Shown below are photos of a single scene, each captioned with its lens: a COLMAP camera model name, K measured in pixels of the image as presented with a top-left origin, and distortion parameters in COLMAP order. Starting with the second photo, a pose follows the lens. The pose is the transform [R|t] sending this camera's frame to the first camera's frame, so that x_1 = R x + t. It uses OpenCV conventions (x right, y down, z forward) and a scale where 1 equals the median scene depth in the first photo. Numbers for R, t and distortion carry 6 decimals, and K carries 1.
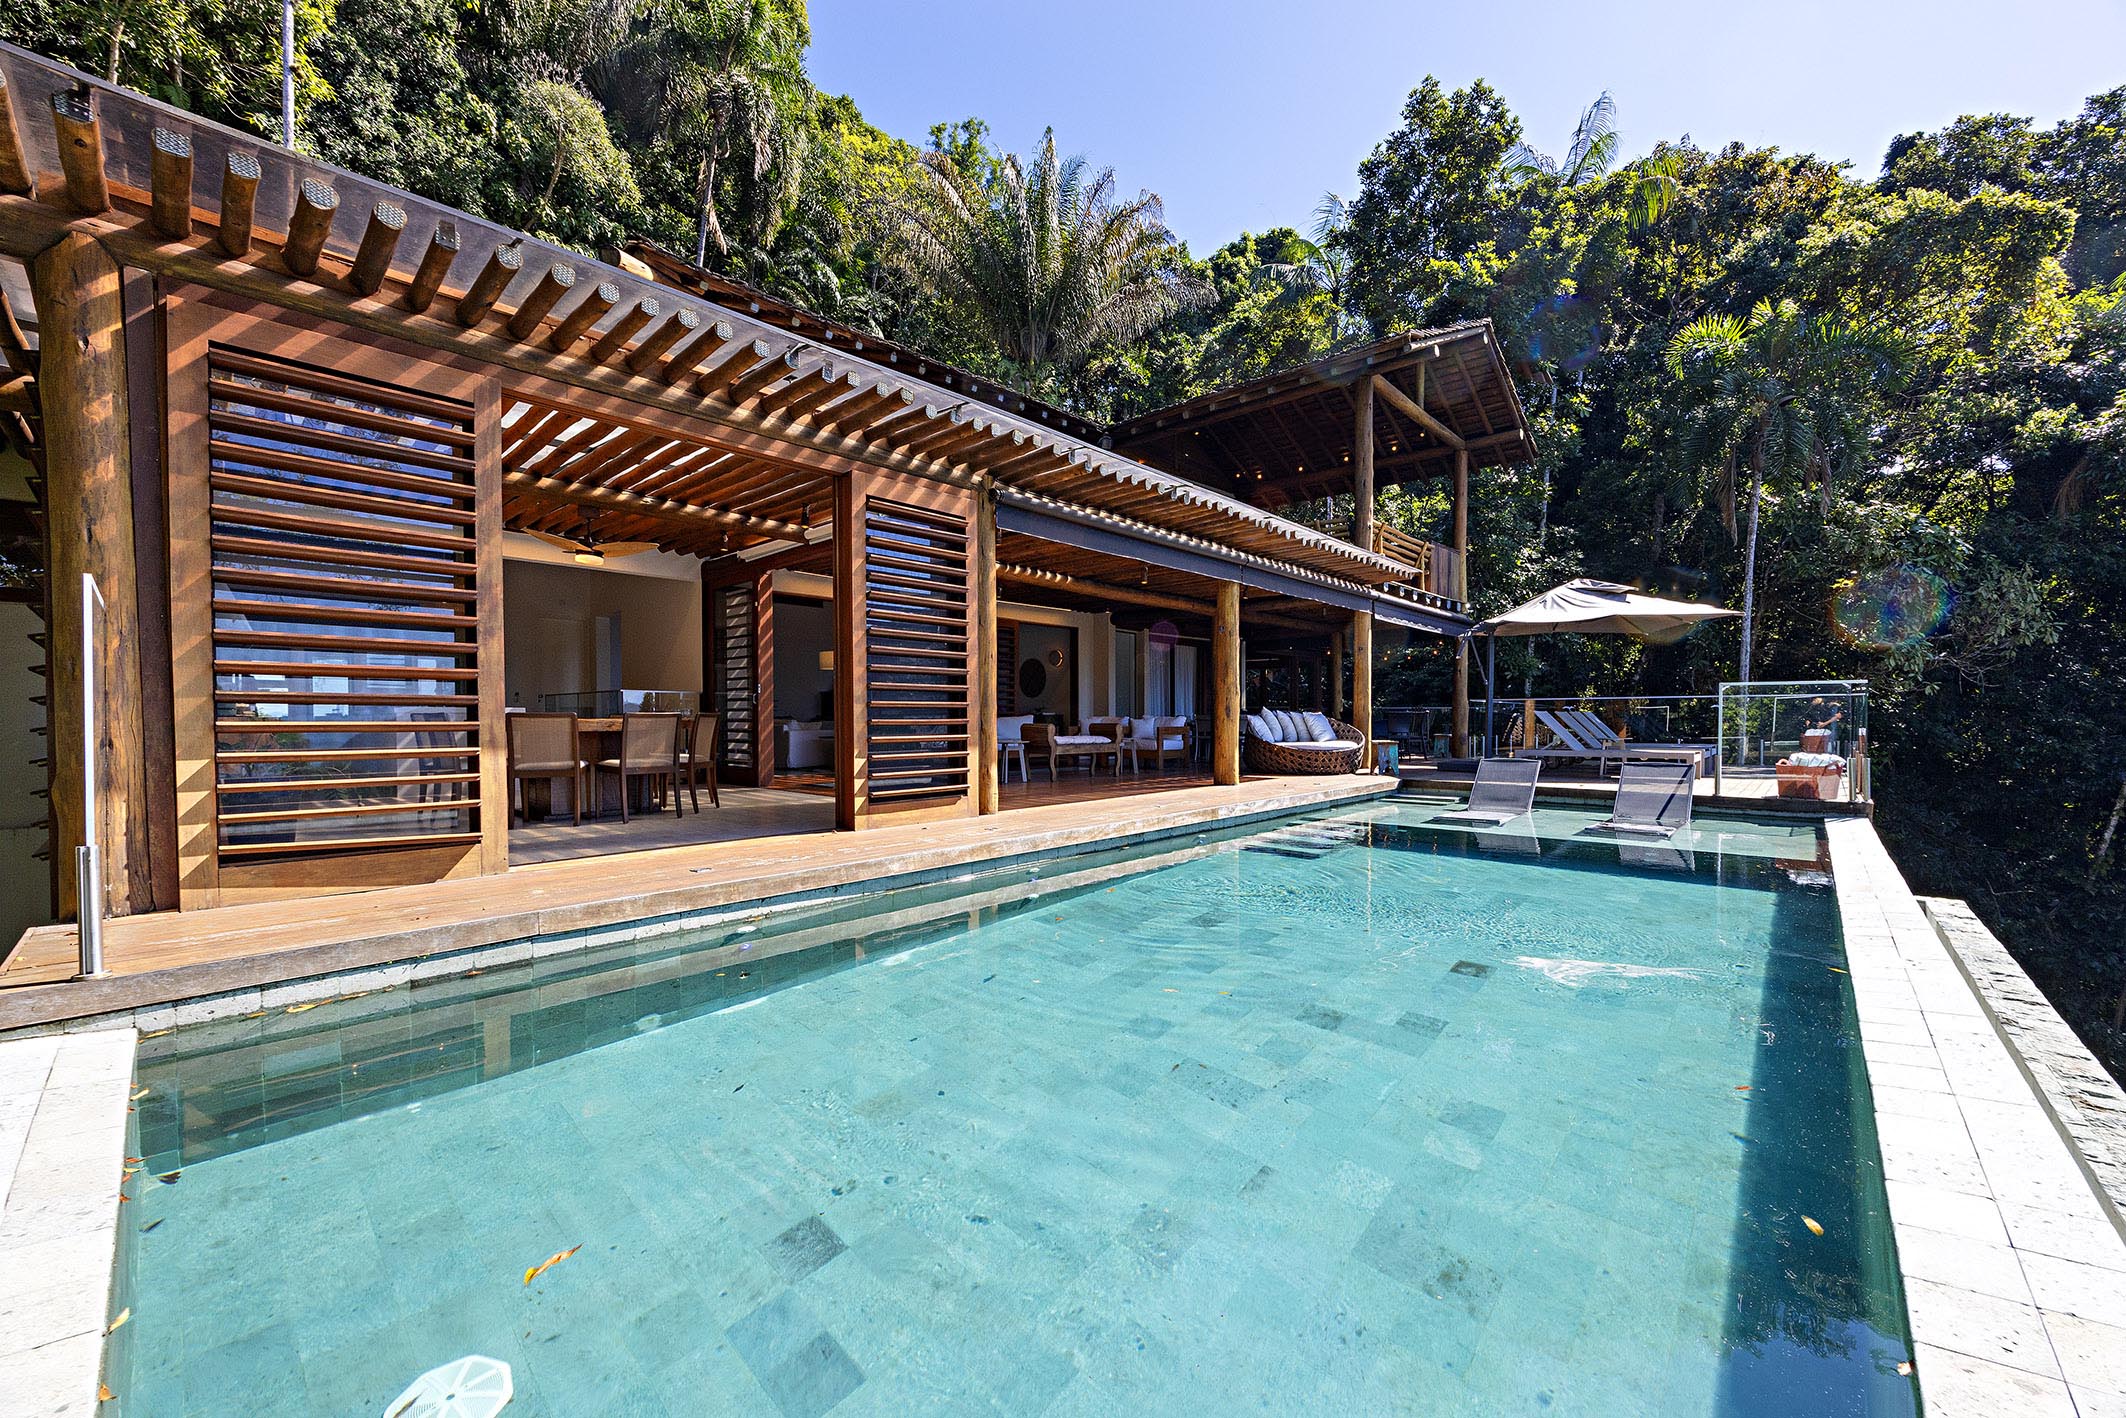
lens RADIAL K [[805.9, 0, 1089.1], [0, 805.9, 686.5], [0, 0, 1]] dist [0.000590, -0.000086]
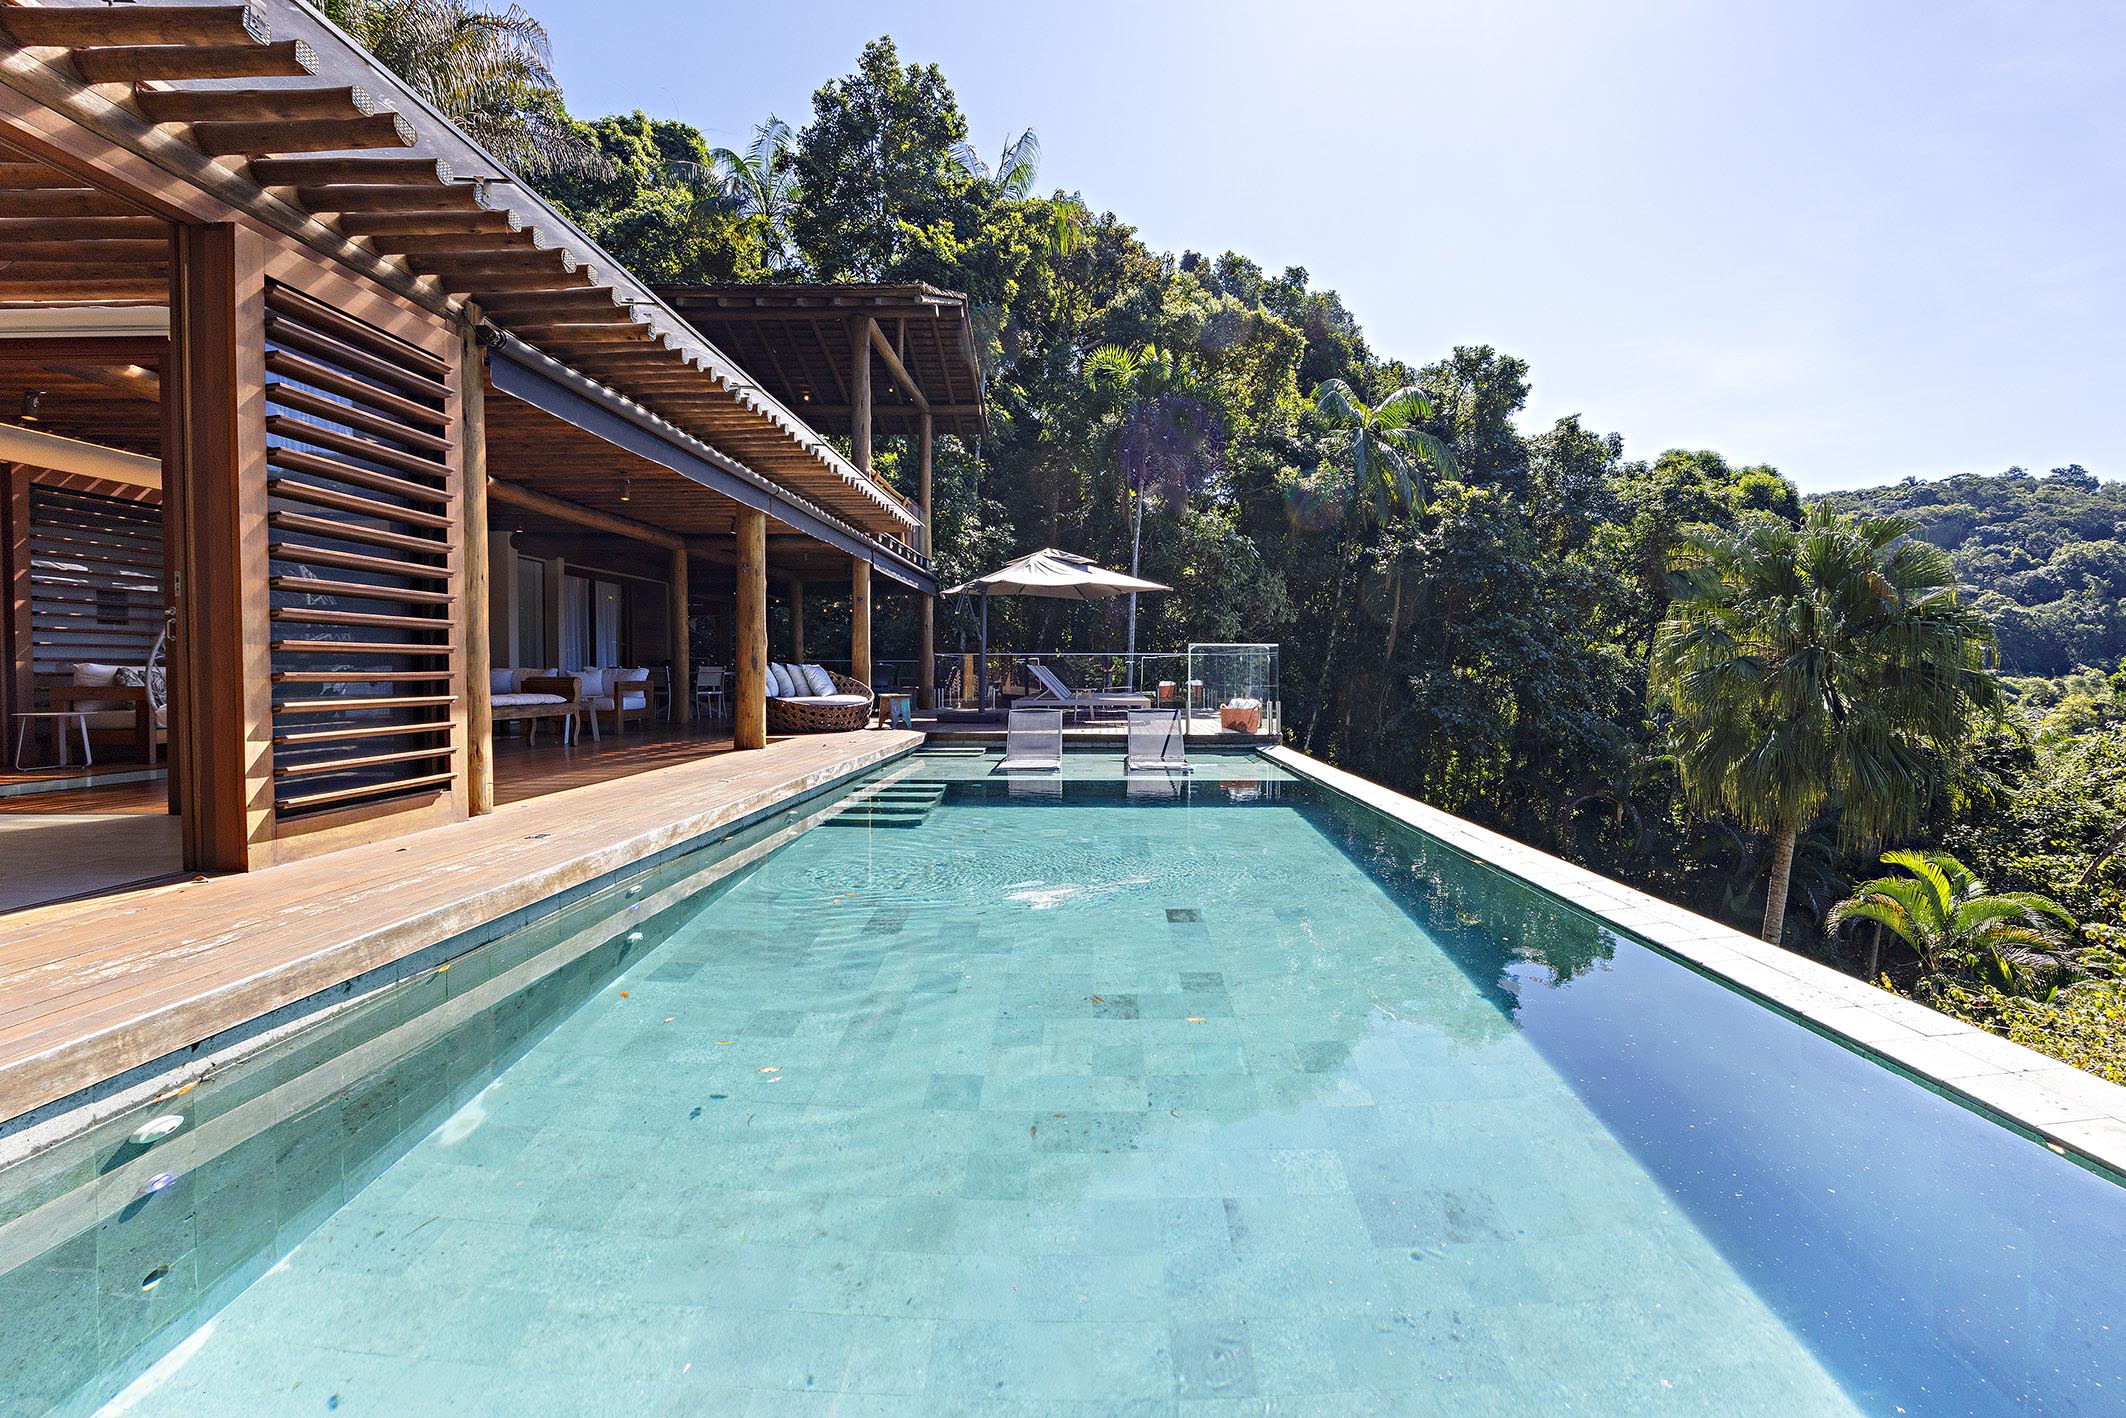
lens RADIAL K [[819.1, 0, 1068.3], [0, 819.1, 653.3], [0, 0, 1]] dist [0.000144, -0.000379]
pose [[0.762128, 0.016524, 0.647216, -0.173767], [-0.028322, 0.999568, 0.007830, 0.005541], [-0.646807, -0.024298, 0.762267, 0.155092]]
